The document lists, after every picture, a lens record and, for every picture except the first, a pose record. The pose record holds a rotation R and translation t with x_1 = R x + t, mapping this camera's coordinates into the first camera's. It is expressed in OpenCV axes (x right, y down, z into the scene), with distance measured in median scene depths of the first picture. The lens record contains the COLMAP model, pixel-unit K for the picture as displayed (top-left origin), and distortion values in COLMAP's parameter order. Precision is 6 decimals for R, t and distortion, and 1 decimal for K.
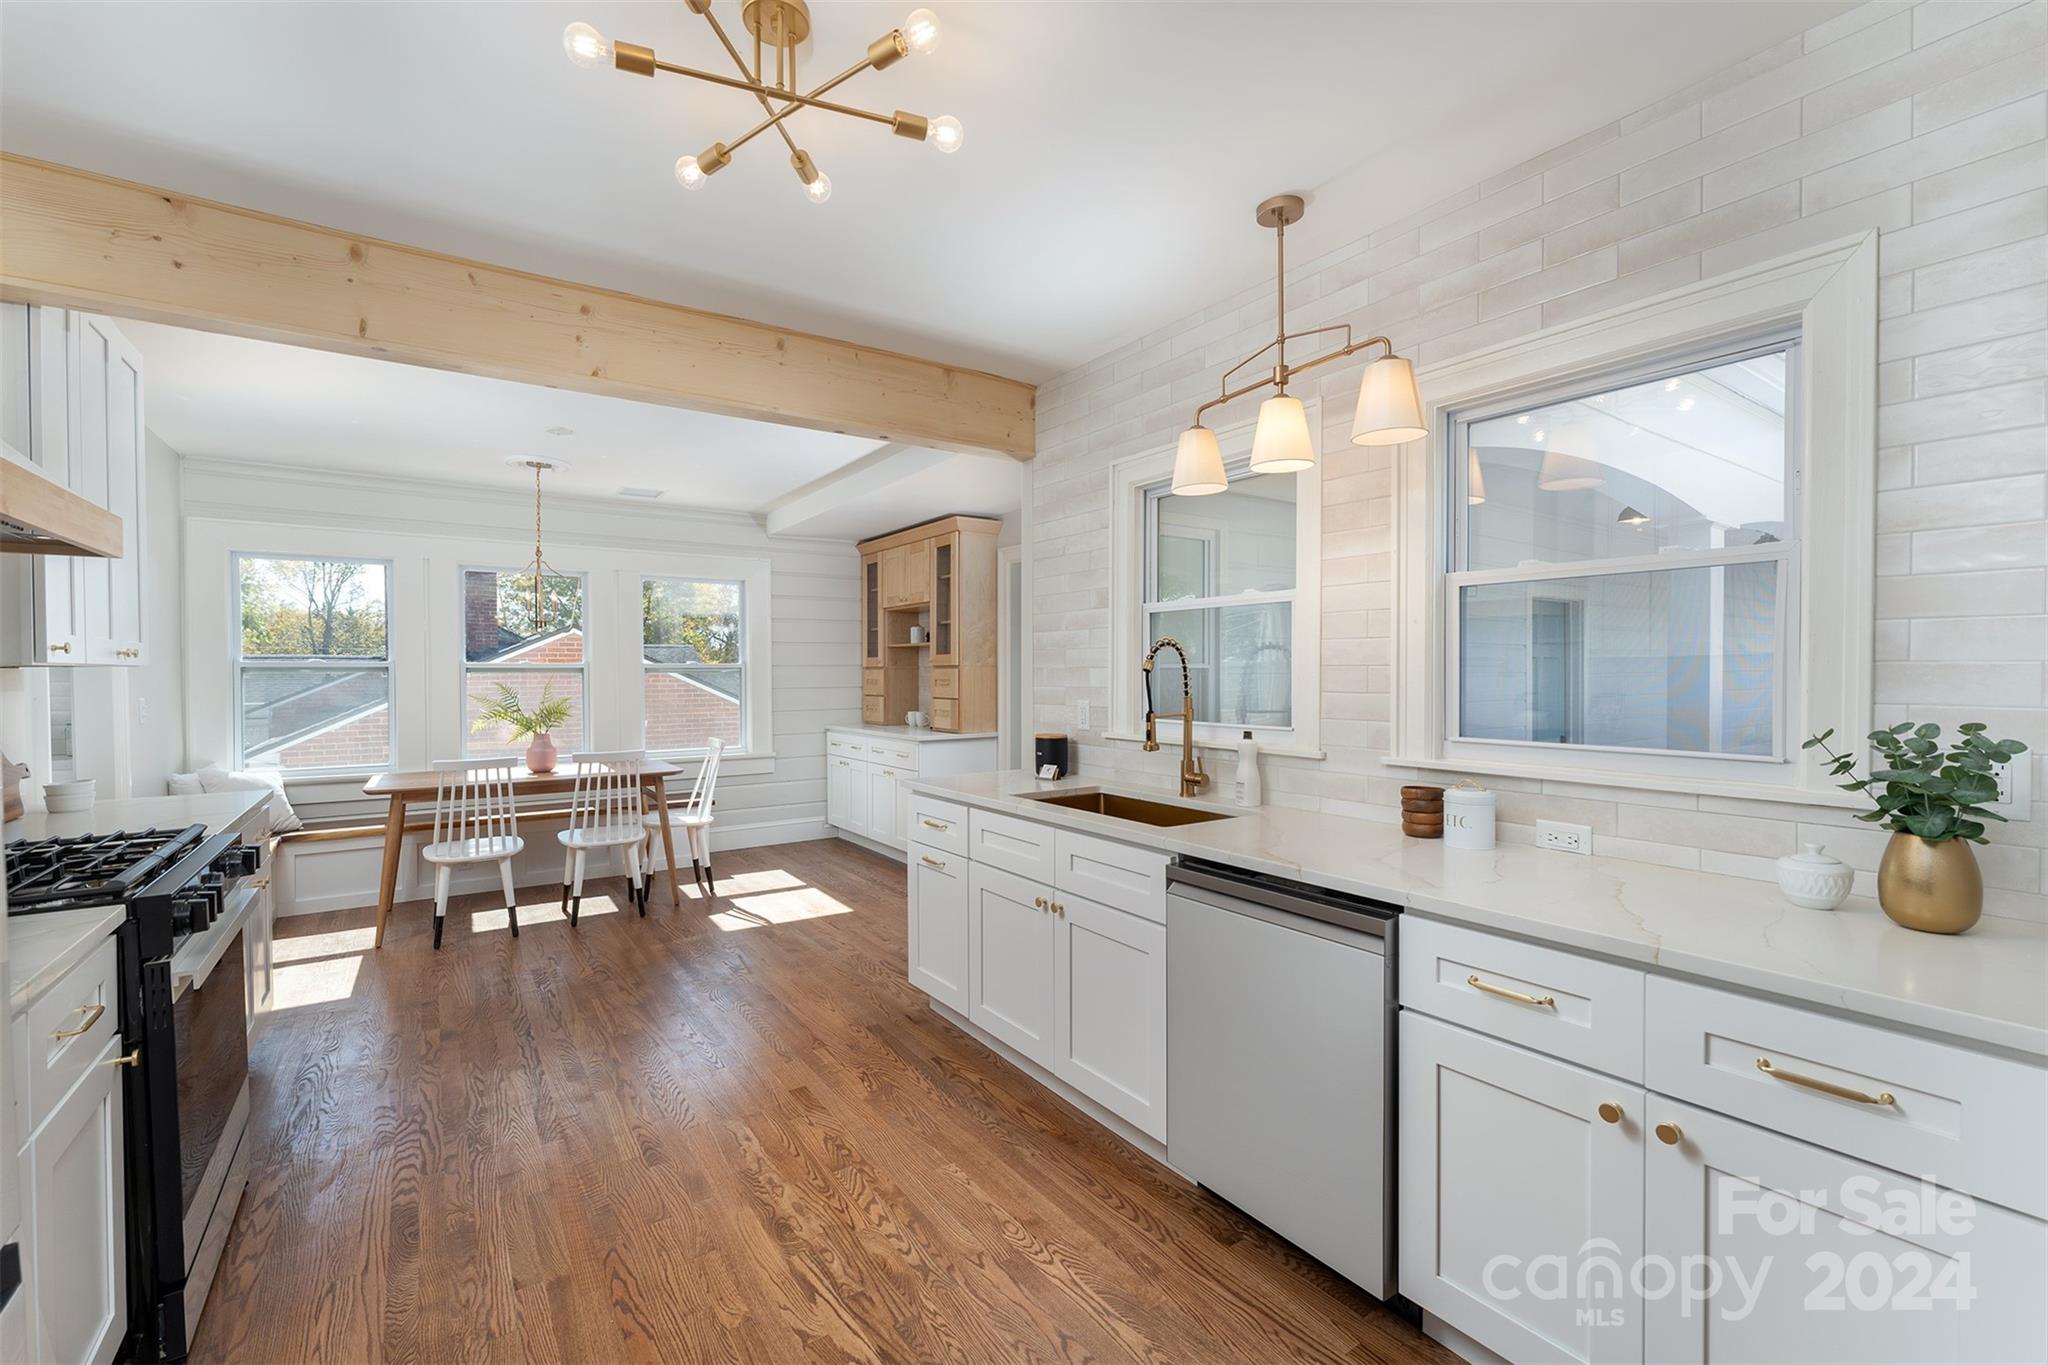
lens RADIAL K [[875.2, 0, 1019.1], [0, 875.2, 679.3], [0, 0, 1]] dist [-0.000509, -0.000132]
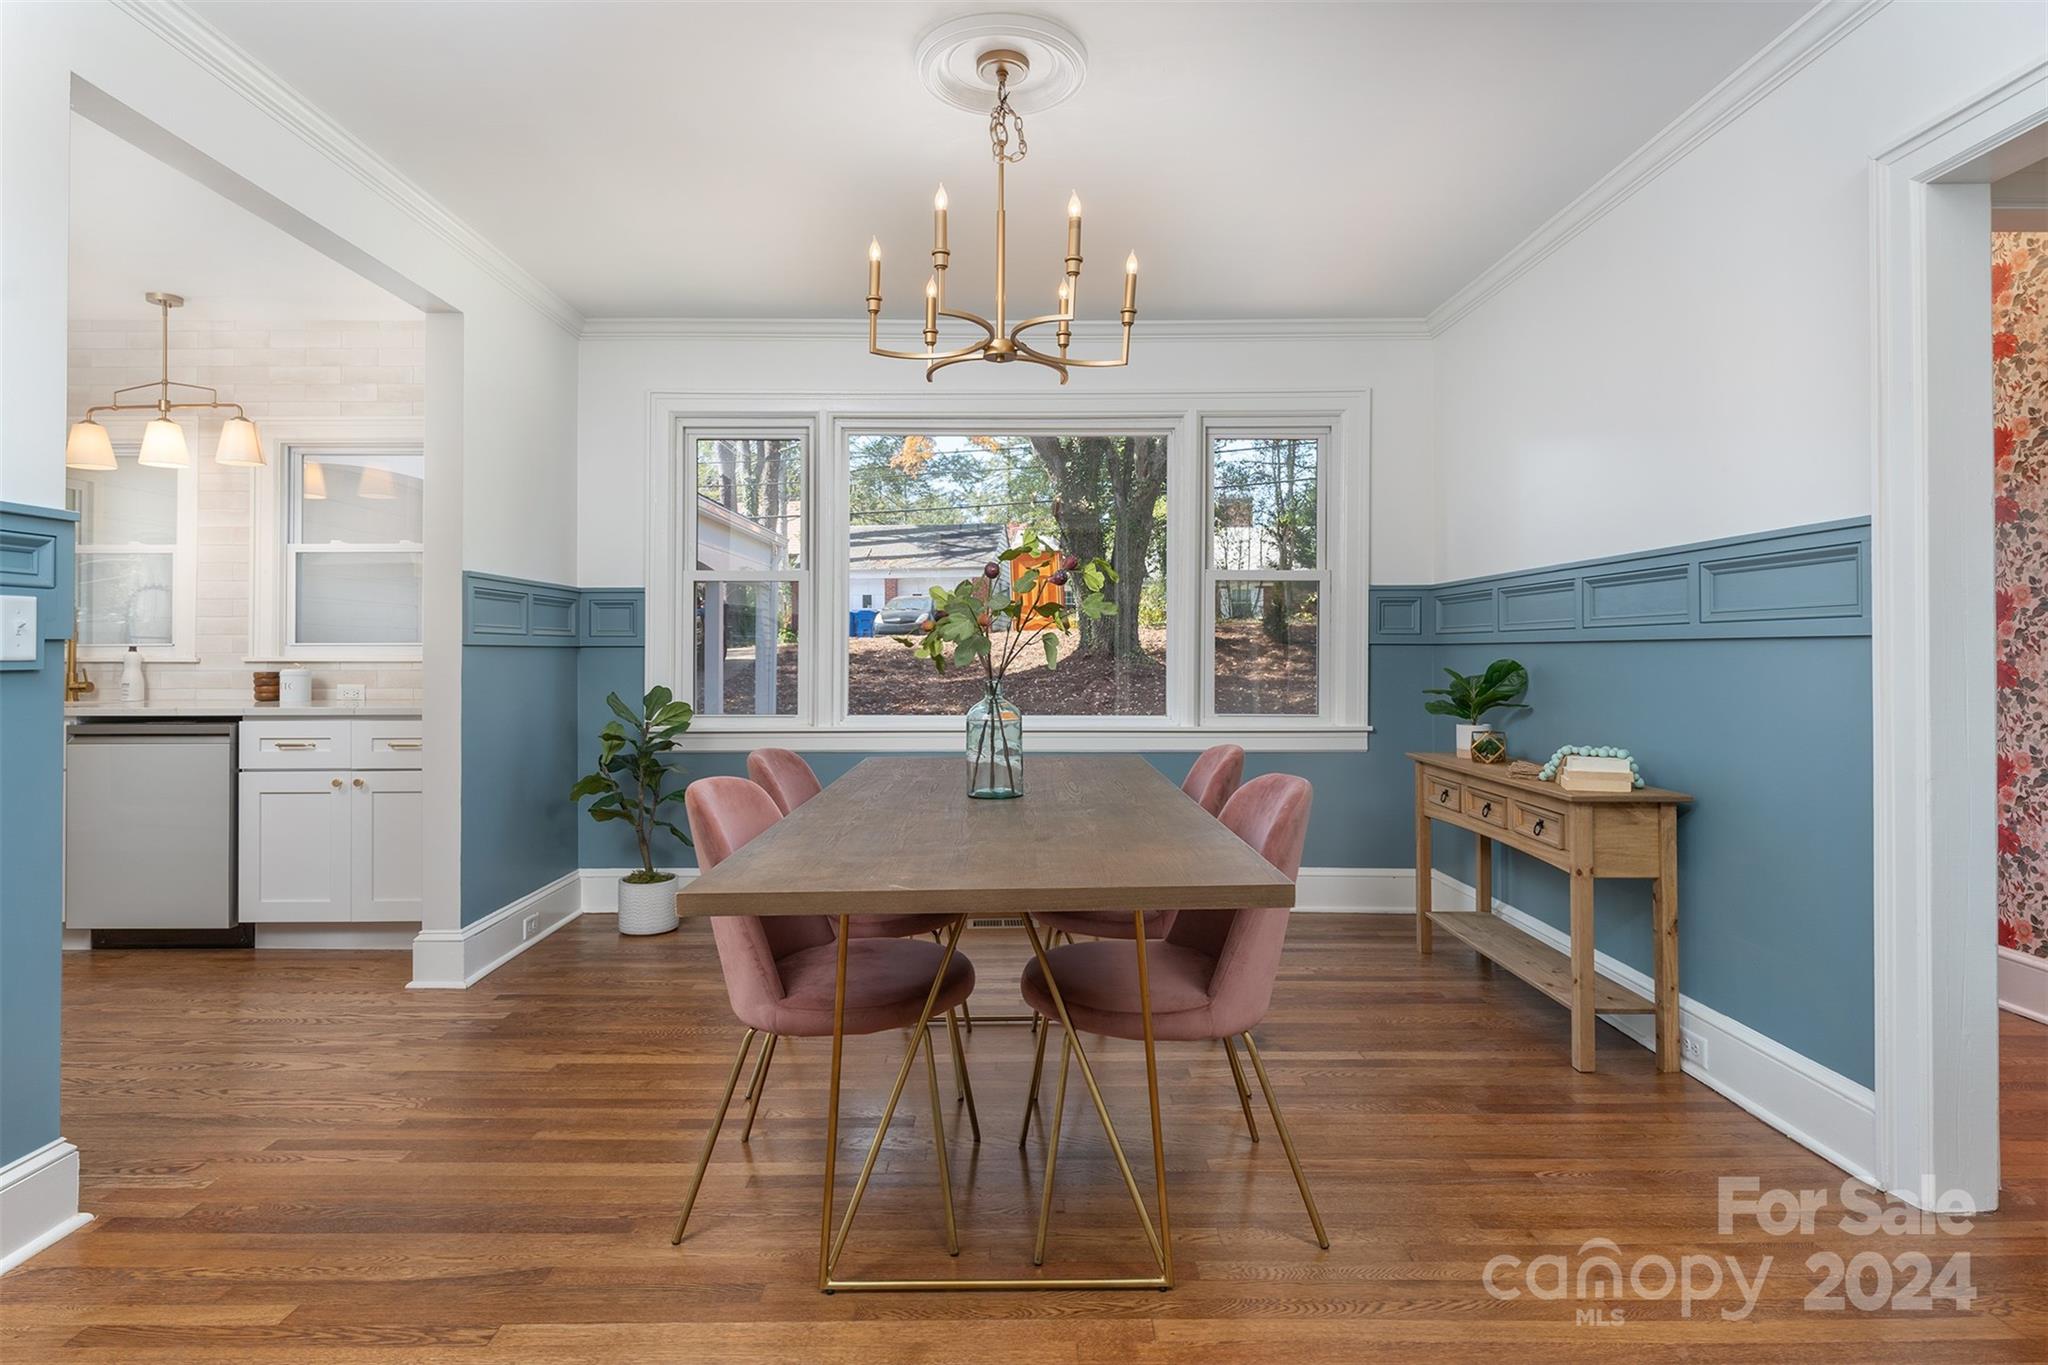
lens RADIAL K [[1078.2, 0, 1021.0], [0, 1078.2, 635.6], [0, 0, 1]] dist [-0.001393, 0.000026]
pose [[0.568746, 0.011417, 0.822434, -0.404259], [0.010545, 0.999720, -0.021171, 0.112922], [-0.822445, 0.020713, 0.568467, -1.328578]]
